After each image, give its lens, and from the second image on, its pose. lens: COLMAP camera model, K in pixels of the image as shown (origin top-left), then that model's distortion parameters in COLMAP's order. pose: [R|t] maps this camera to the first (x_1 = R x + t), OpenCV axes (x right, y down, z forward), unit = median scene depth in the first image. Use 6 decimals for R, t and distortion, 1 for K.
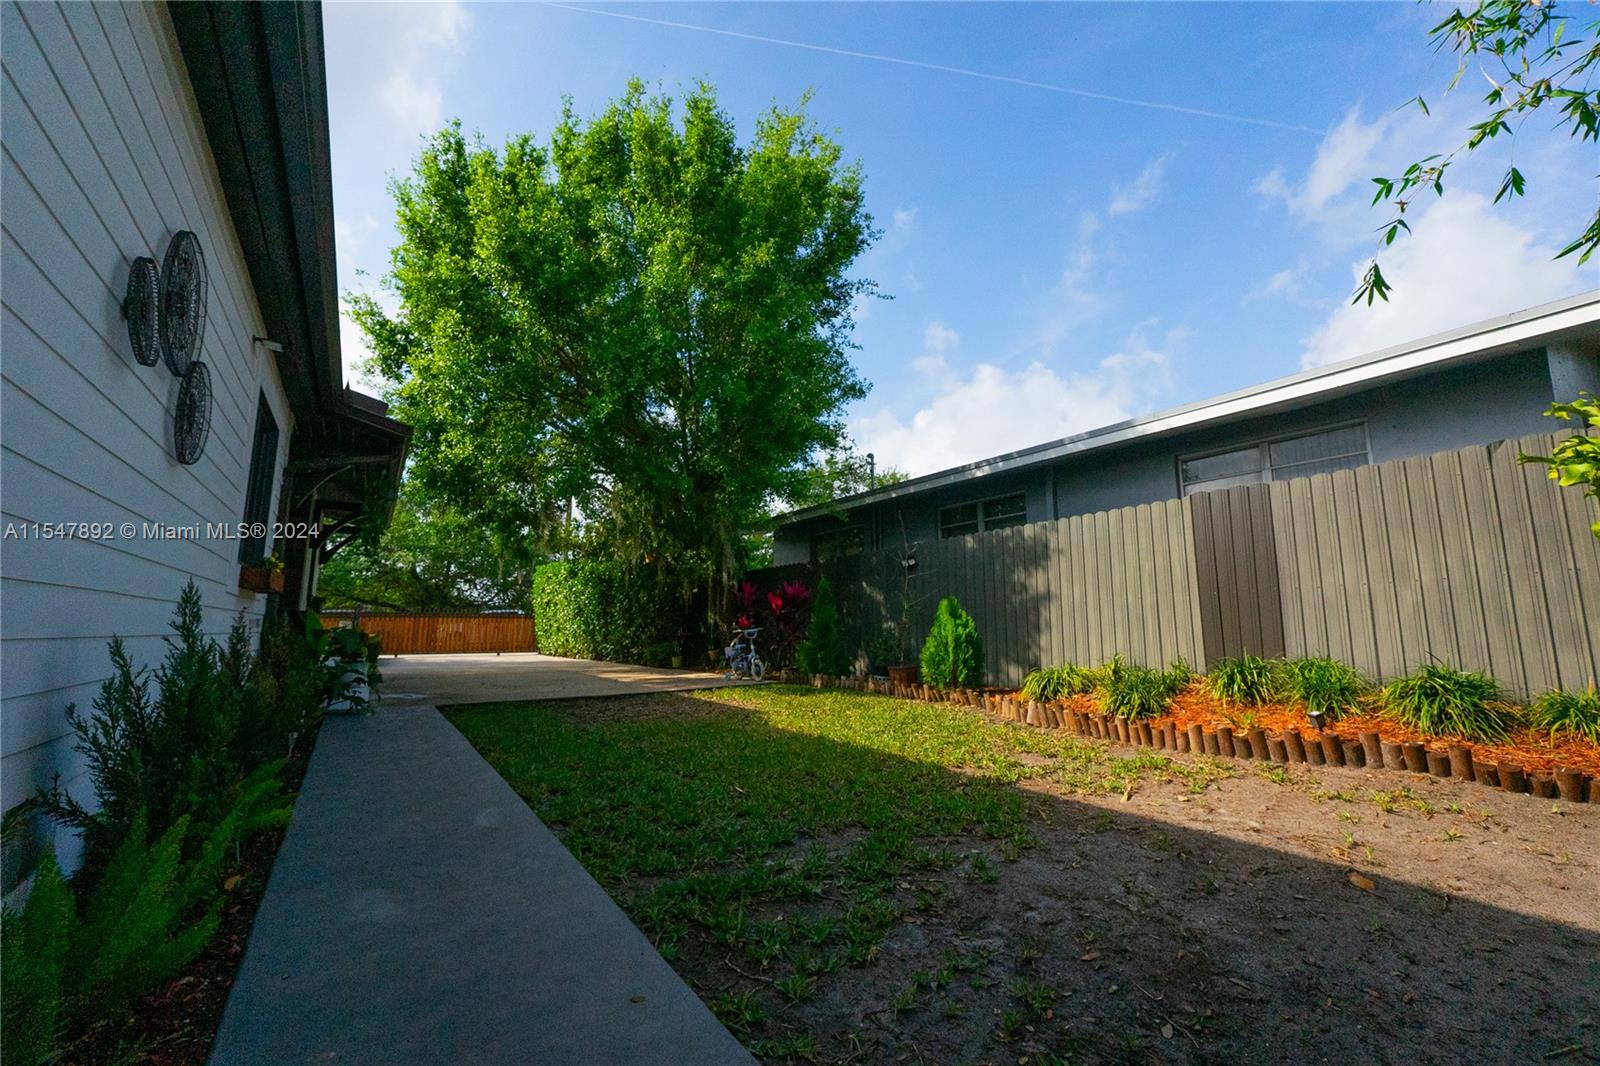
lens RADIAL K [[649.9, 0, 800.0], [0, 649.9, 533.0], [0, 0, 1]] dist [0.000230, 0.000016]
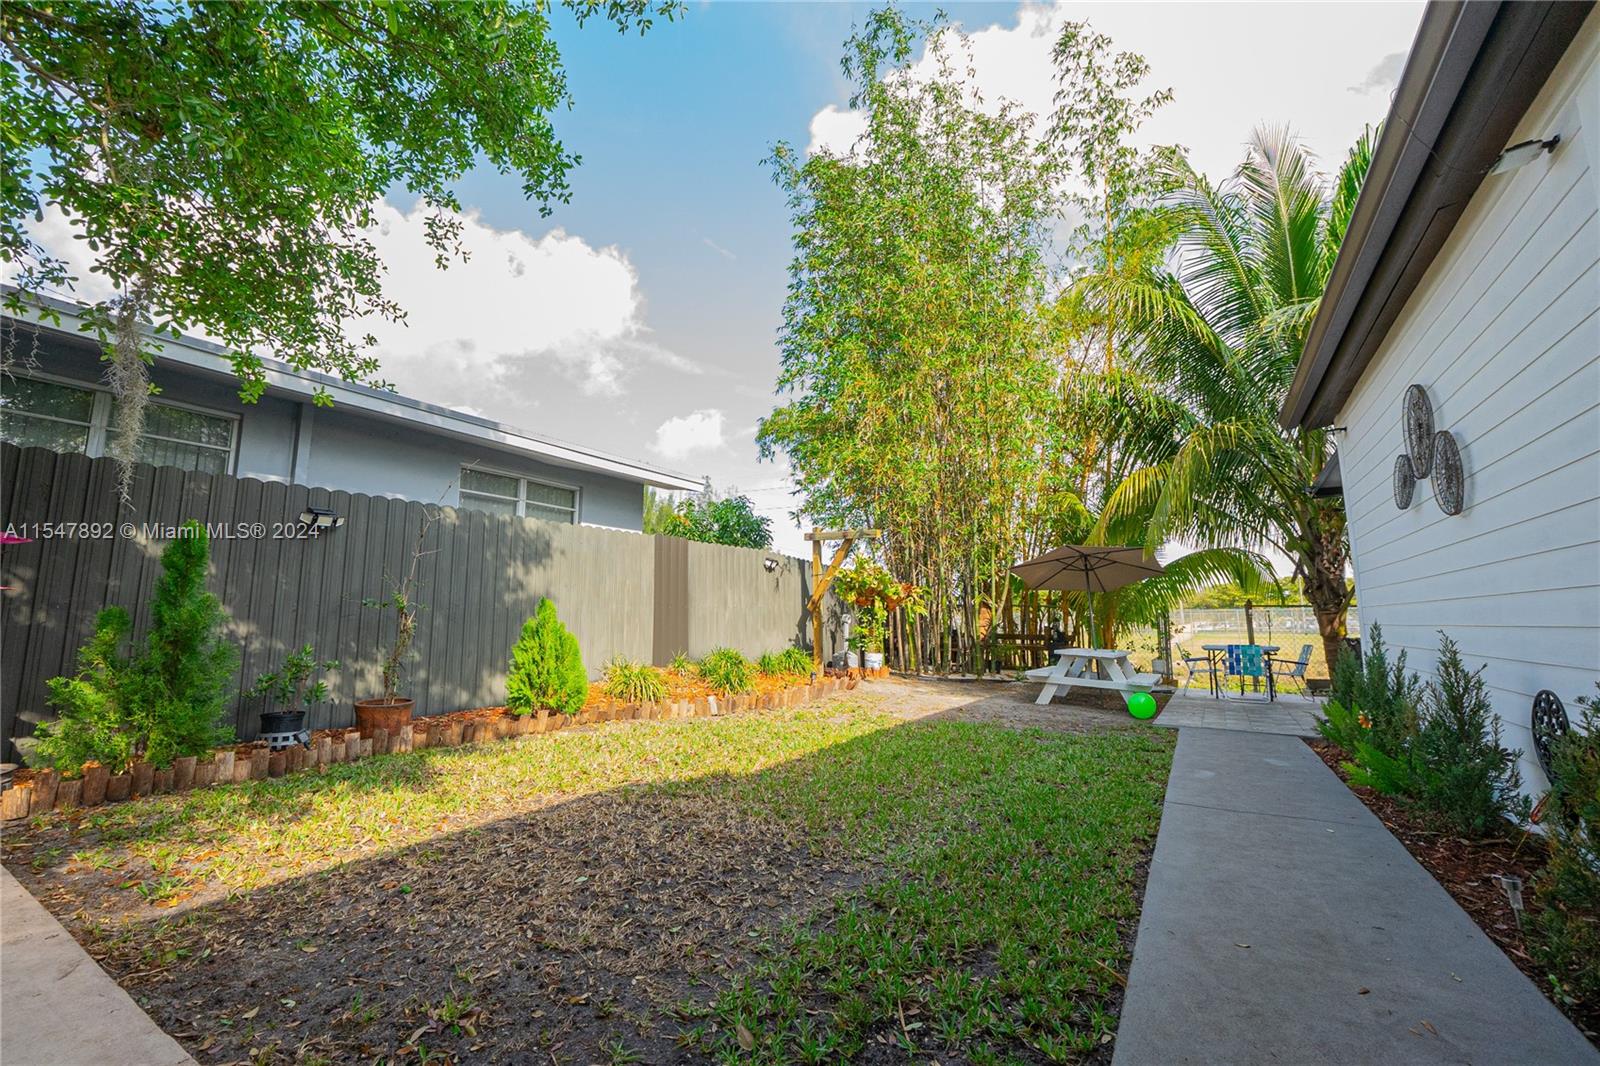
lens RADIAL K [[649.9, 0, 800.0], [0, 649.9, 533.0], [0, 0, 1]] dist [0.000230, 0.000016]
pose [[-0.413445, 0.132437, 0.900846, -0.603588], [-0.122740, 0.972229, -0.199263, 0.142965], [-0.902218, -0.192954, -0.385708, 1.005860]]
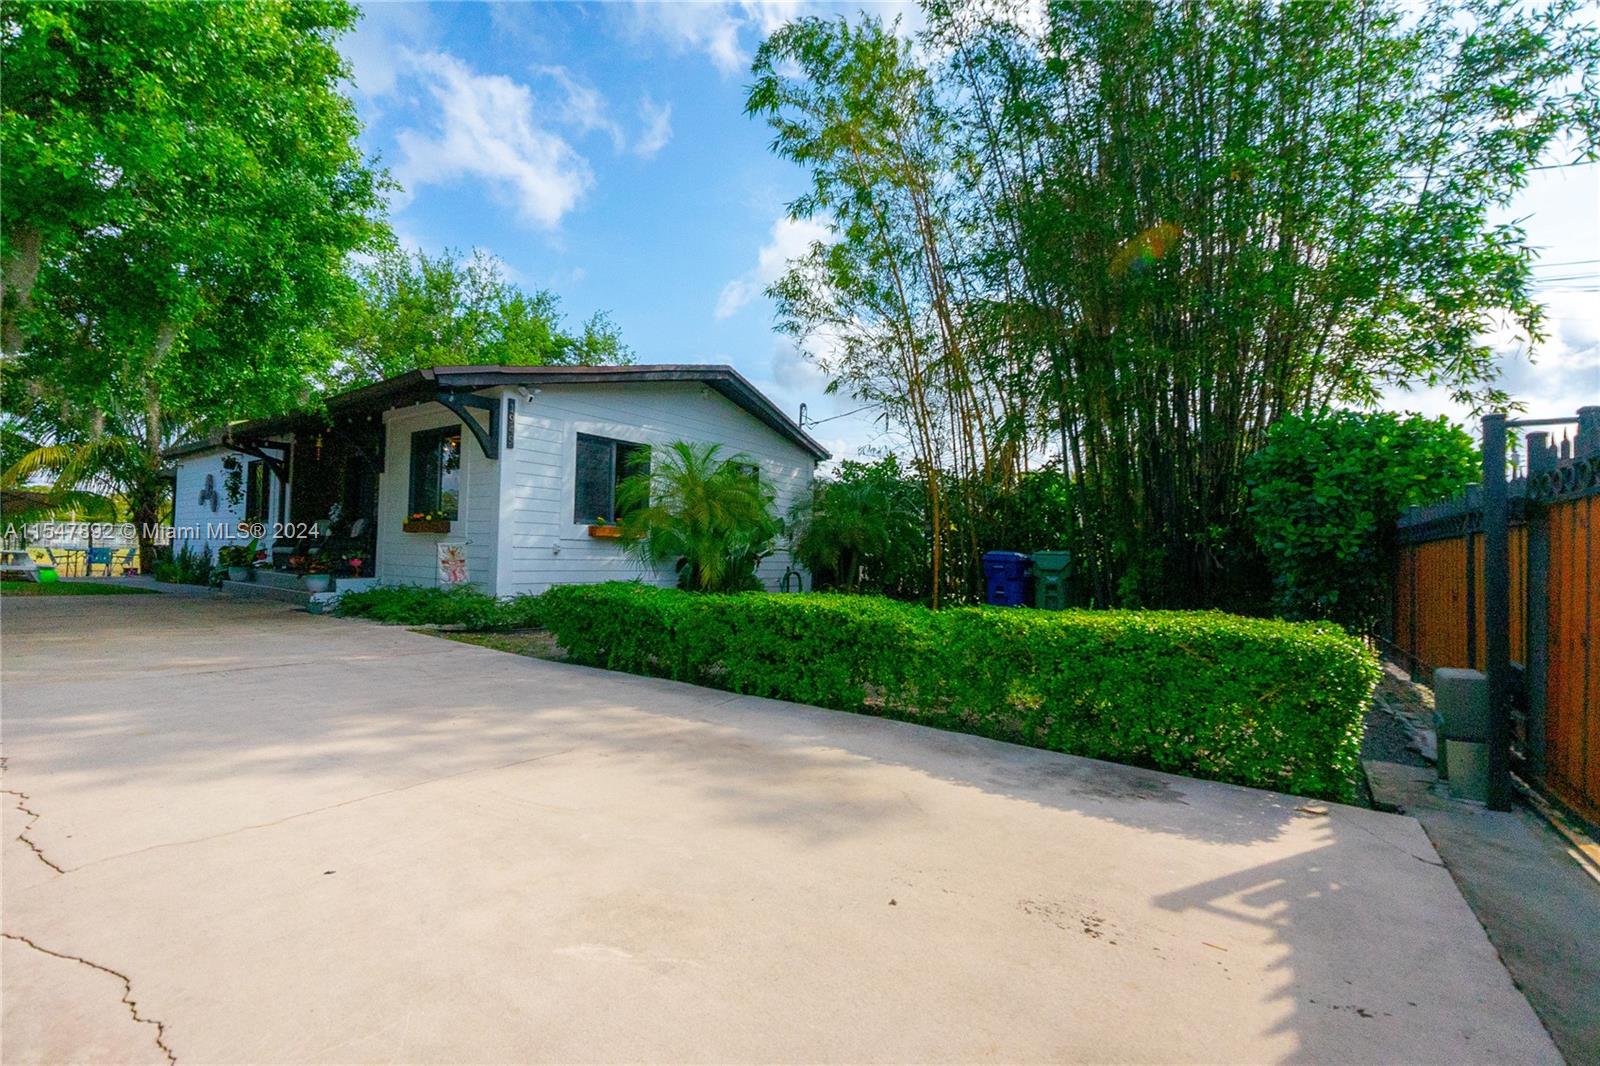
lens RADIAL K [[649.9, 0, 800.0], [0, 649.9, 533.0], [0, 0, 1]] dist [0.000230, 0.000016]
pose [[-0.940189, -0.031786, -0.339166, -1.135848], [0.023700, 0.987121, -0.158209, 0.315838], [0.339827, -0.156784, -0.927328, 2.247000]]
